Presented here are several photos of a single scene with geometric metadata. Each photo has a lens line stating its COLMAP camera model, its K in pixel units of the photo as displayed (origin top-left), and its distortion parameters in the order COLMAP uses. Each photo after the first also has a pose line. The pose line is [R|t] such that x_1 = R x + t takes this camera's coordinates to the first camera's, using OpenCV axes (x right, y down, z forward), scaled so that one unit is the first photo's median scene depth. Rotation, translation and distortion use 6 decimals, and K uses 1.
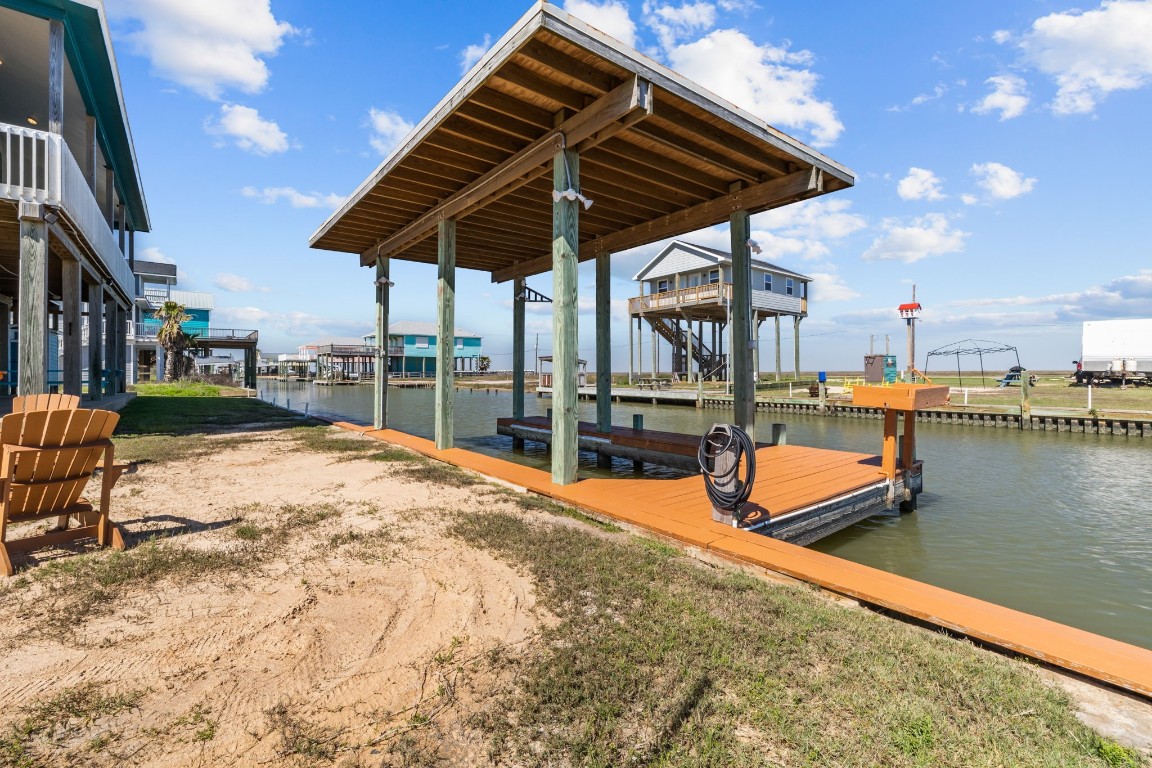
lens RADIAL K [[483.6, 0, 574.2], [0, 483.6, 381.4], [0, 0, 1]] dist [-0.000222, -0.000215]
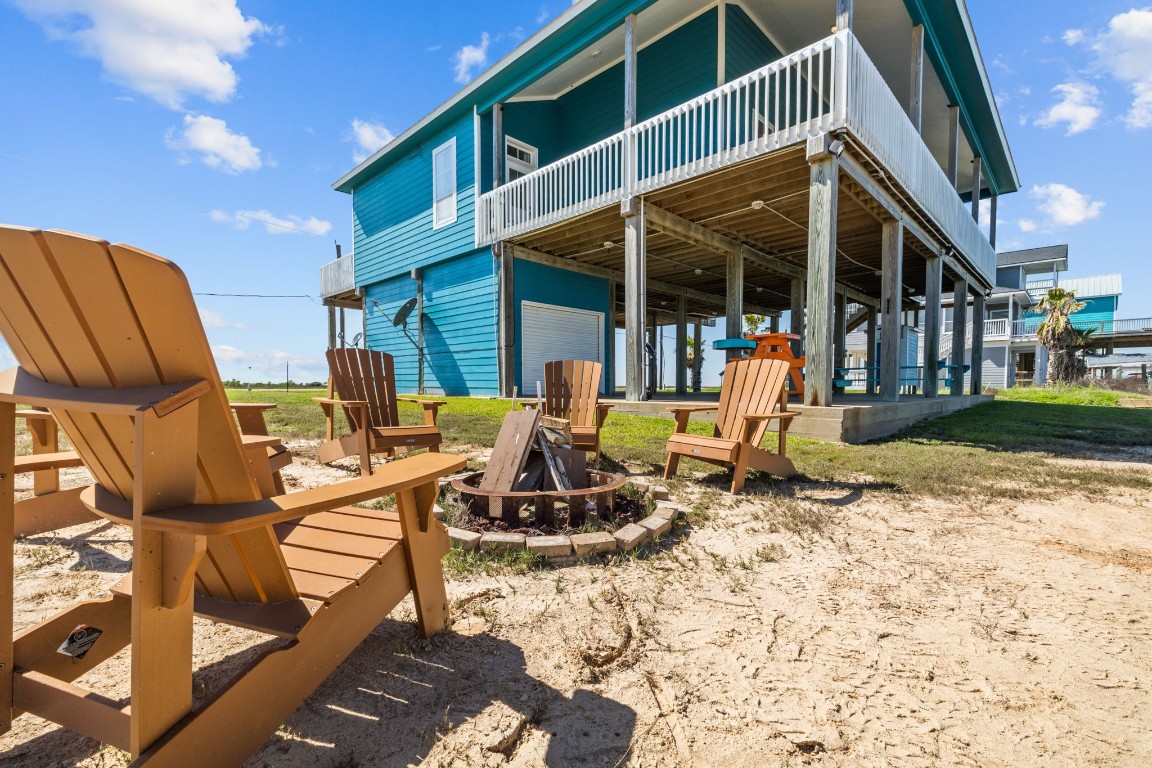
lens RADIAL K [[503.9, 0, 571.7], [0, 503.9, 397.5], [0, 0, 1]] dist [0.001655, 0.000256]
pose [[0.097518, 0.022152, -0.994987, -0.185230], [-0.017420, 0.999637, 0.020549, 0.030847], [0.995081, 0.015328, 0.097869, 0.299202]]
